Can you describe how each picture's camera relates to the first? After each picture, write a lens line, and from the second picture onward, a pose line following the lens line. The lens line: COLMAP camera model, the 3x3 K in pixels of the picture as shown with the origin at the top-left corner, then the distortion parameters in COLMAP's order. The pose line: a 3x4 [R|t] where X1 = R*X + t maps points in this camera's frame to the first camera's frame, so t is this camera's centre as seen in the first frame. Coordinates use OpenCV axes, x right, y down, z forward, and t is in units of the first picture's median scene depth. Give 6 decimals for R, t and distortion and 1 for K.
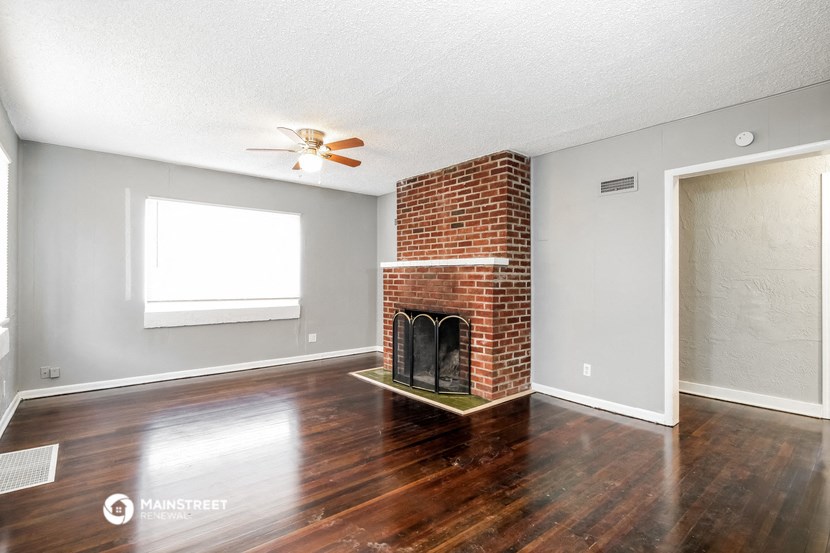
lens RADIAL K [[398.1, 0, 415.0], [0, 398.1, 276.5], [0, 0, 1]] dist [-0.000455, 0.000096]
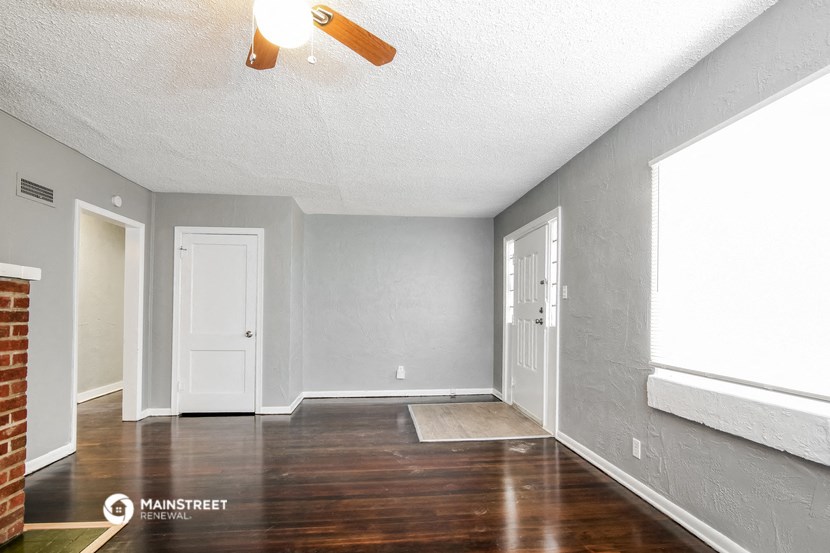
lens RADIAL K [[423.1, 0, 416.7], [0, 423.1, 309.5], [0, 0, 1]] dist [0.001148, 0.000200]
pose [[-0.832729, -0.004141, 0.553666, -0.585549], [-0.009055, 0.999940, -0.006139, 0.009527], [-0.553607, -0.010125, -0.832716, 1.217495]]
